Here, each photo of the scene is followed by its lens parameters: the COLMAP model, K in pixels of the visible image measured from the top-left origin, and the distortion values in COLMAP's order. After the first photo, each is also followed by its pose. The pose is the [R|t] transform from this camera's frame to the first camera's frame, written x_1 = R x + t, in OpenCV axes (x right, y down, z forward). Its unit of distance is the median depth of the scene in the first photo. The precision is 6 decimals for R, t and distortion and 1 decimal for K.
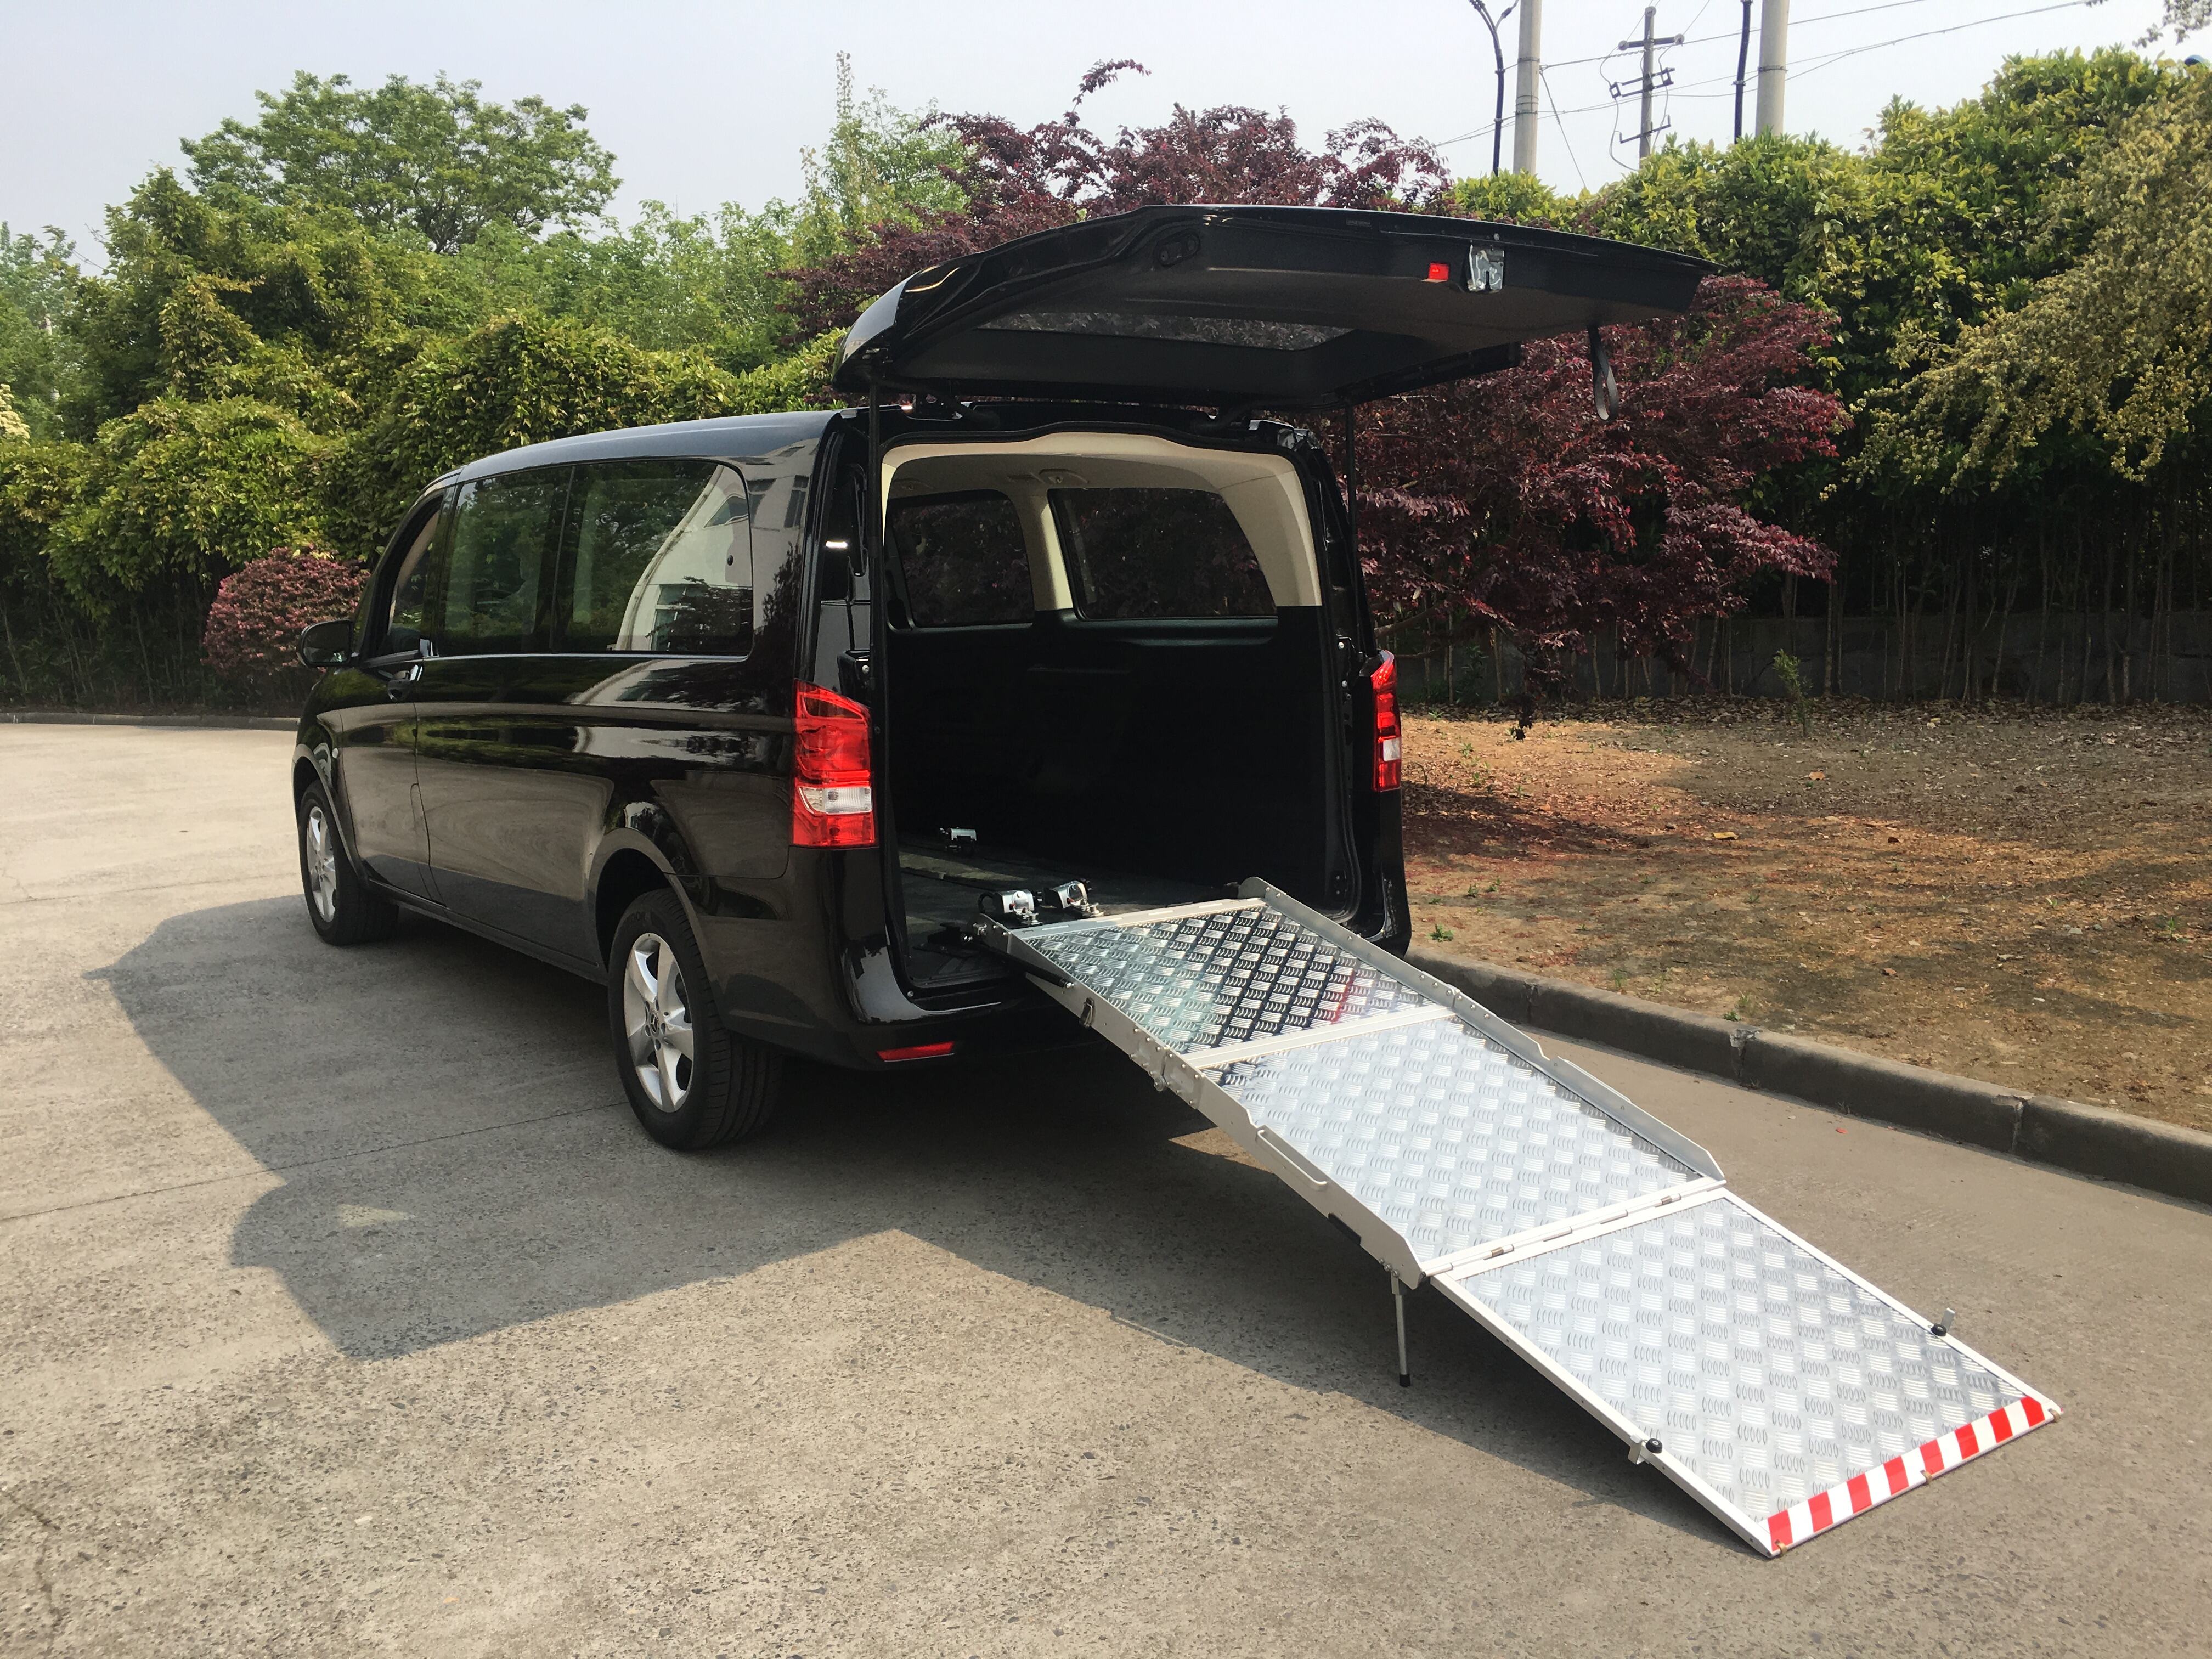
lens RADIAL K [[1898.5, 0, 1108.0], [0, 1898.5, 827.4], [0, 0, 1]] dist [0.091499, -0.112309]
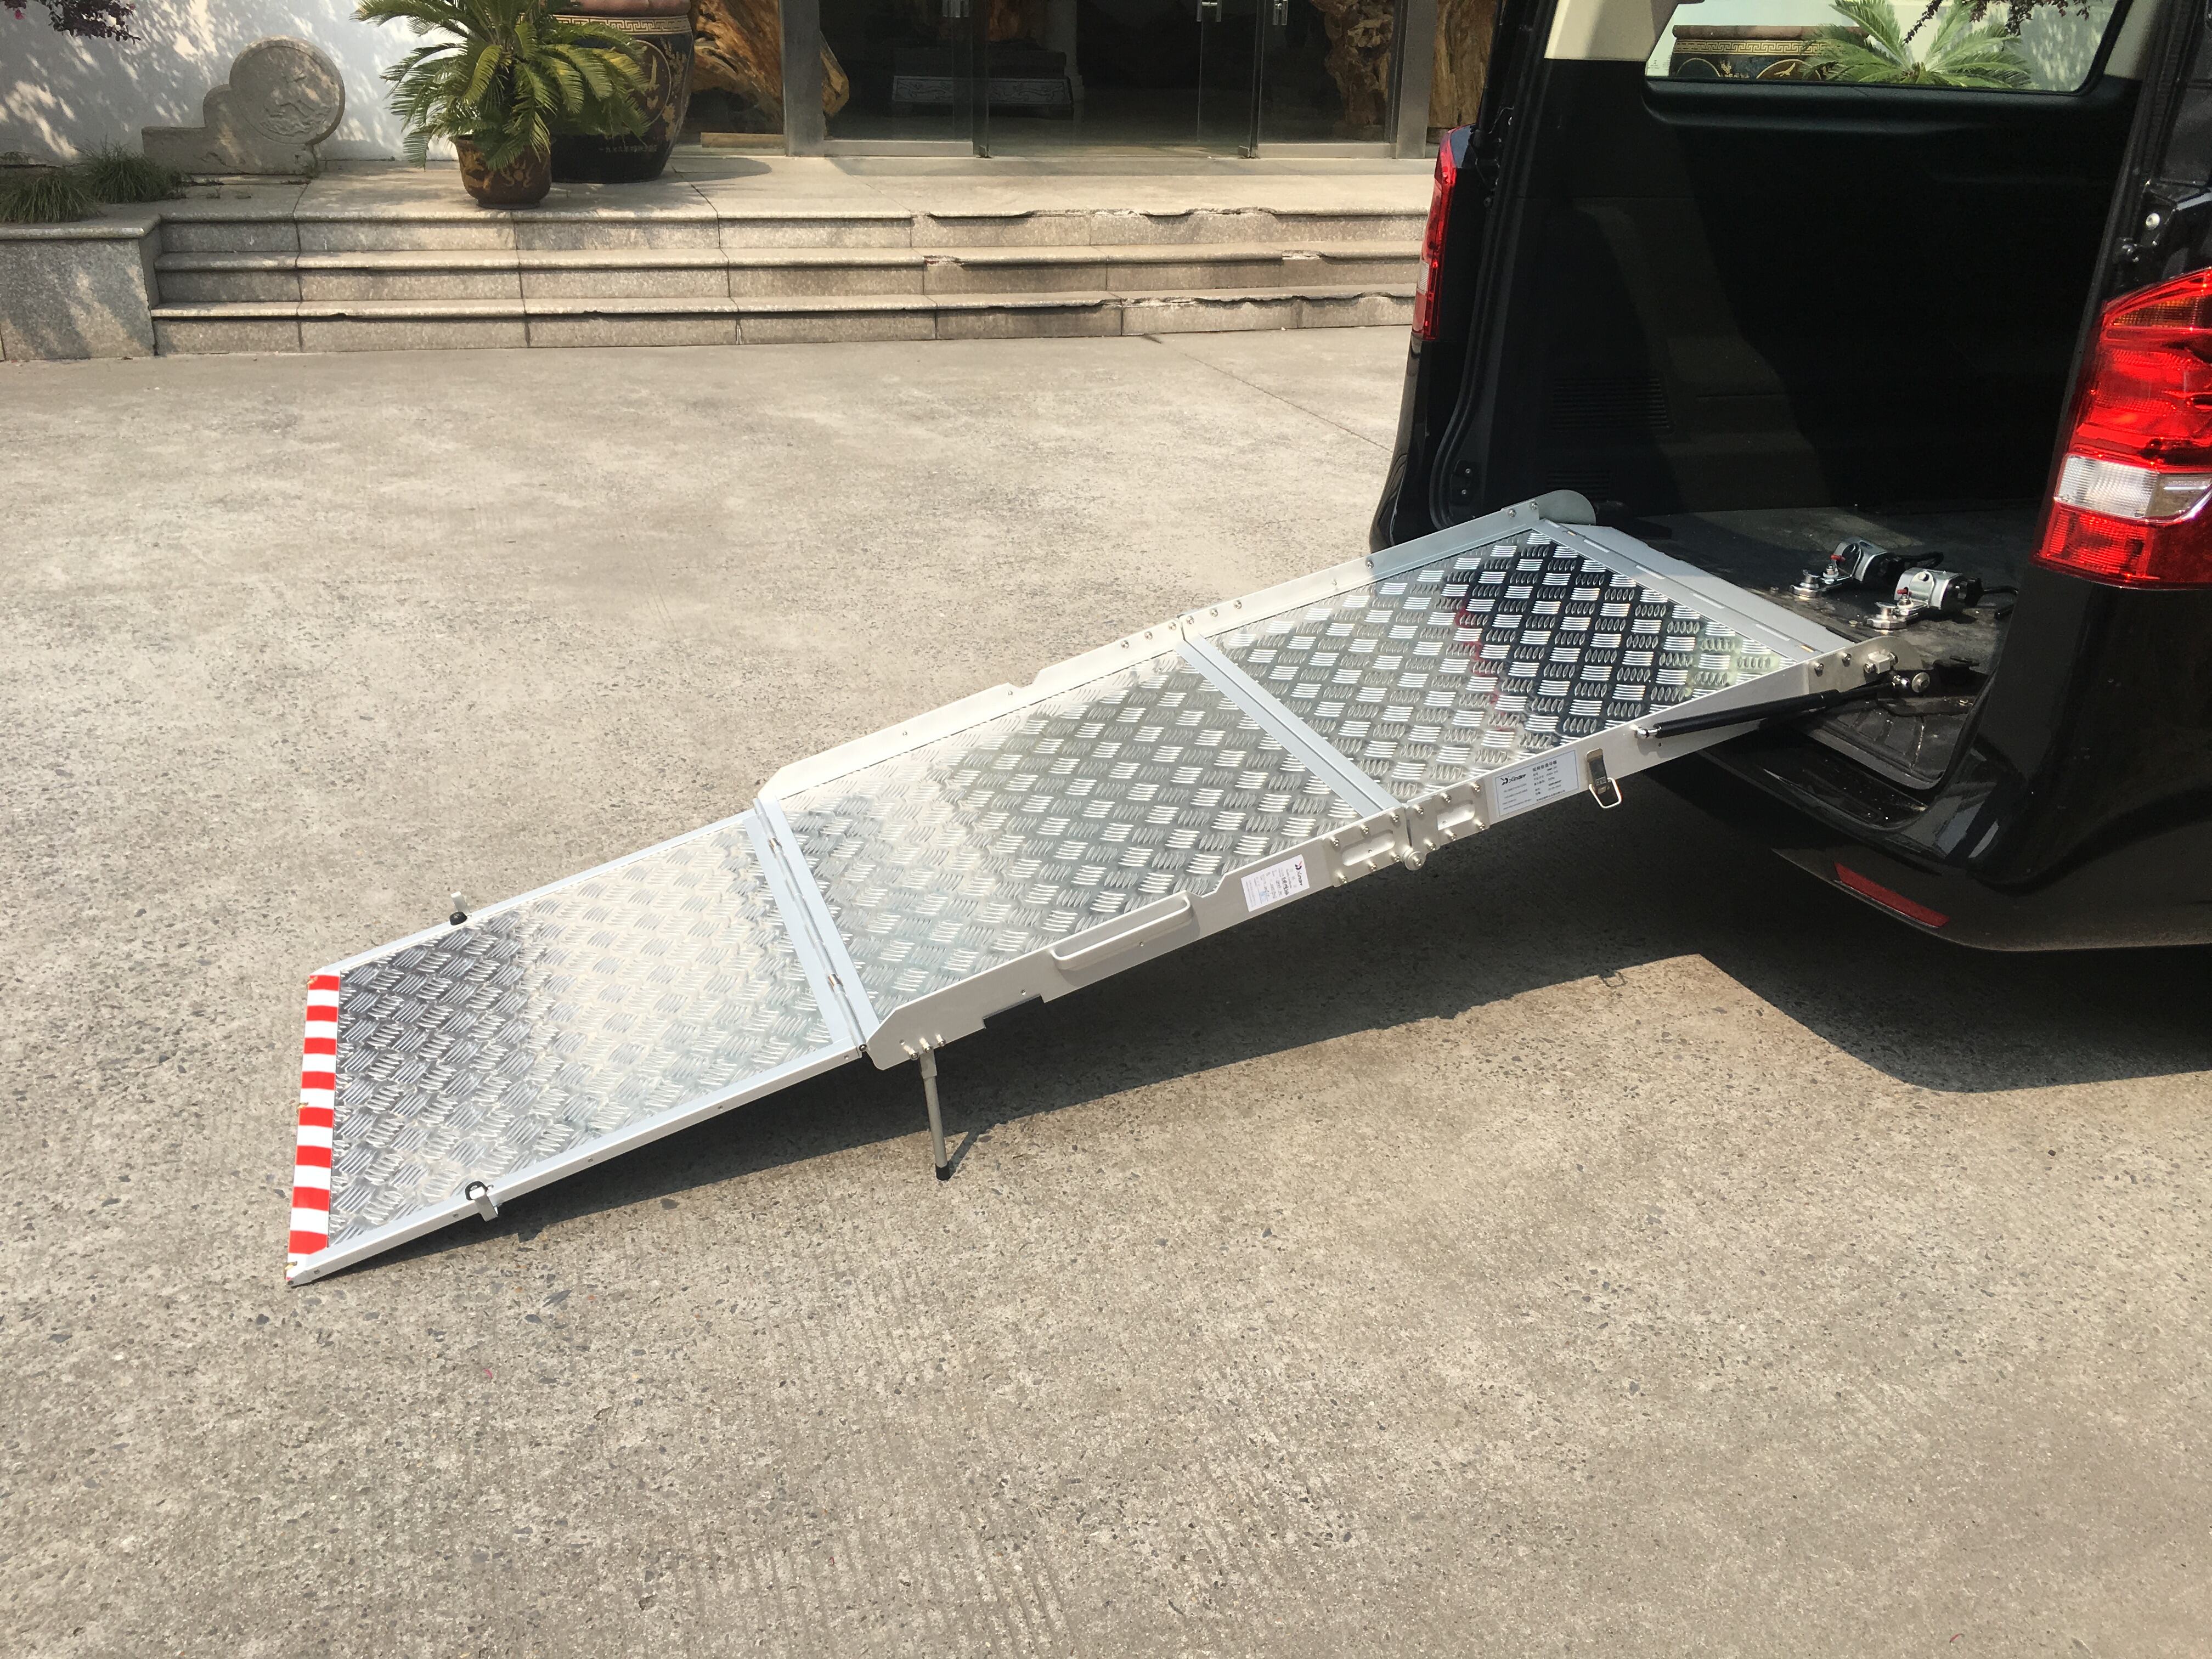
lens RADIAL K [[1898.5, 0, 1102.6], [0, 1898.5, 823.2], [0, 0, 1]] dist [0.091499, -0.112309]
pose [[-0.278147, 0.398675, -0.873895, 0.211100], [-0.157470, 0.878562, 0.450924, -0.045741], [0.947543, 0.263036, -0.181590, 0.300491]]
